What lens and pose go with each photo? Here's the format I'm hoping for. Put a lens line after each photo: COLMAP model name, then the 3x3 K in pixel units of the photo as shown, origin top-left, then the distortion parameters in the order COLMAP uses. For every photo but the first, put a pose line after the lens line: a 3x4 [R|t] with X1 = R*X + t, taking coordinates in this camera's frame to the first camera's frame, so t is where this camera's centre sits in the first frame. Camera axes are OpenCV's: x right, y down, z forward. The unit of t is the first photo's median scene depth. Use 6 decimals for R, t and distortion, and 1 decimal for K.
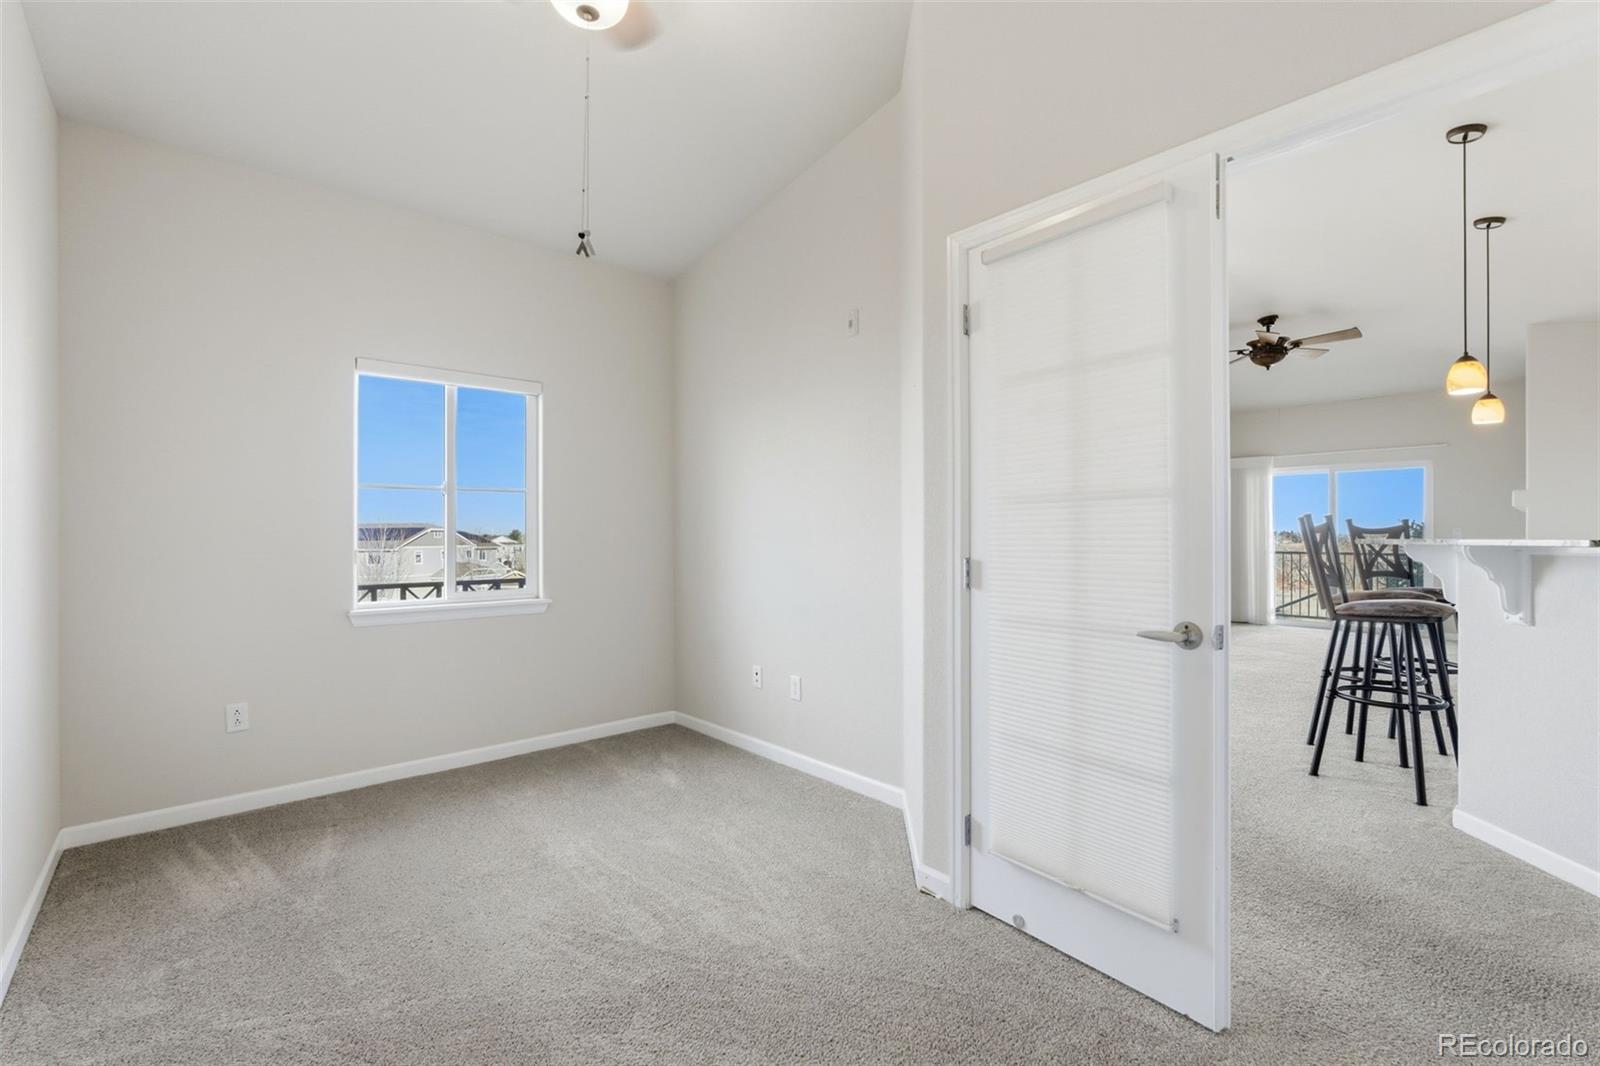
lens RADIAL K [[696.3, 0, 800.3], [0, 696.3, 540.2], [0, 0, 1]] dist [-0.001846, 0.000265]
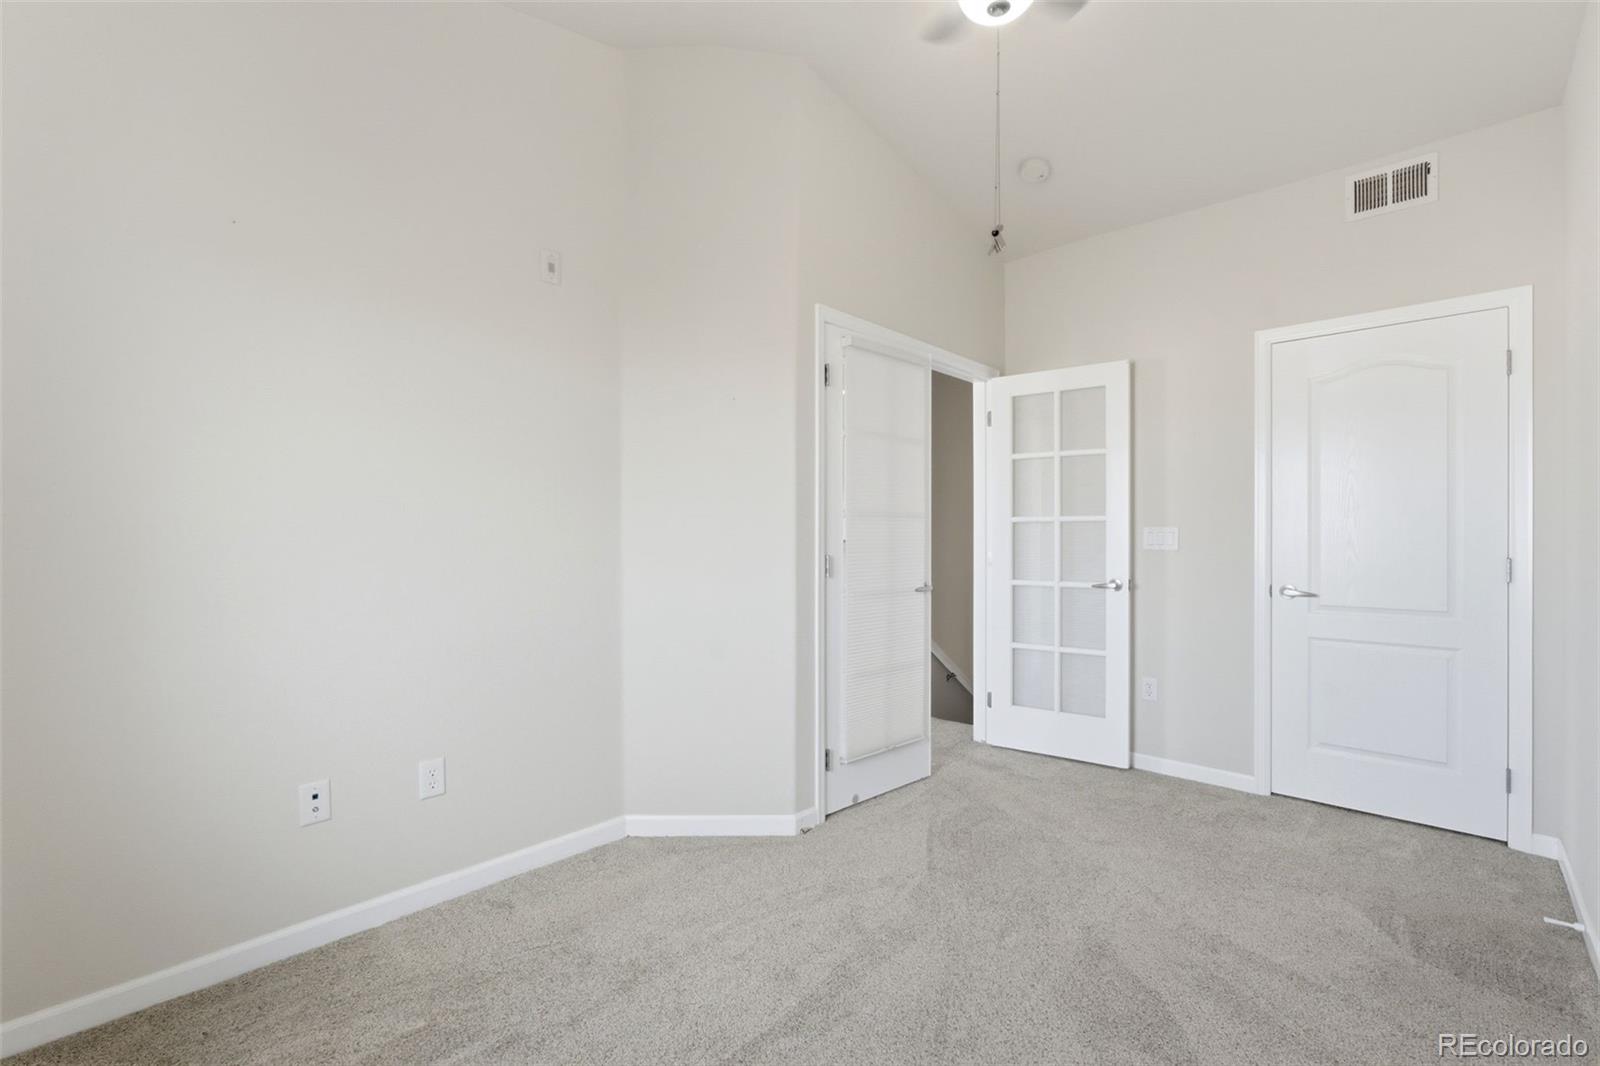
lens RADIAL K [[696.3, 0, 800.3], [0, 696.3, 540.2], [0, 0, 1]] dist [-0.001846, 0.000265]
pose [[-0.086168, -0.001956, 0.996279, -1.079433], [0.006308, 0.999977, 0.002509, -0.006523], [-0.996261, 0.006500, -0.086154, 1.165194]]
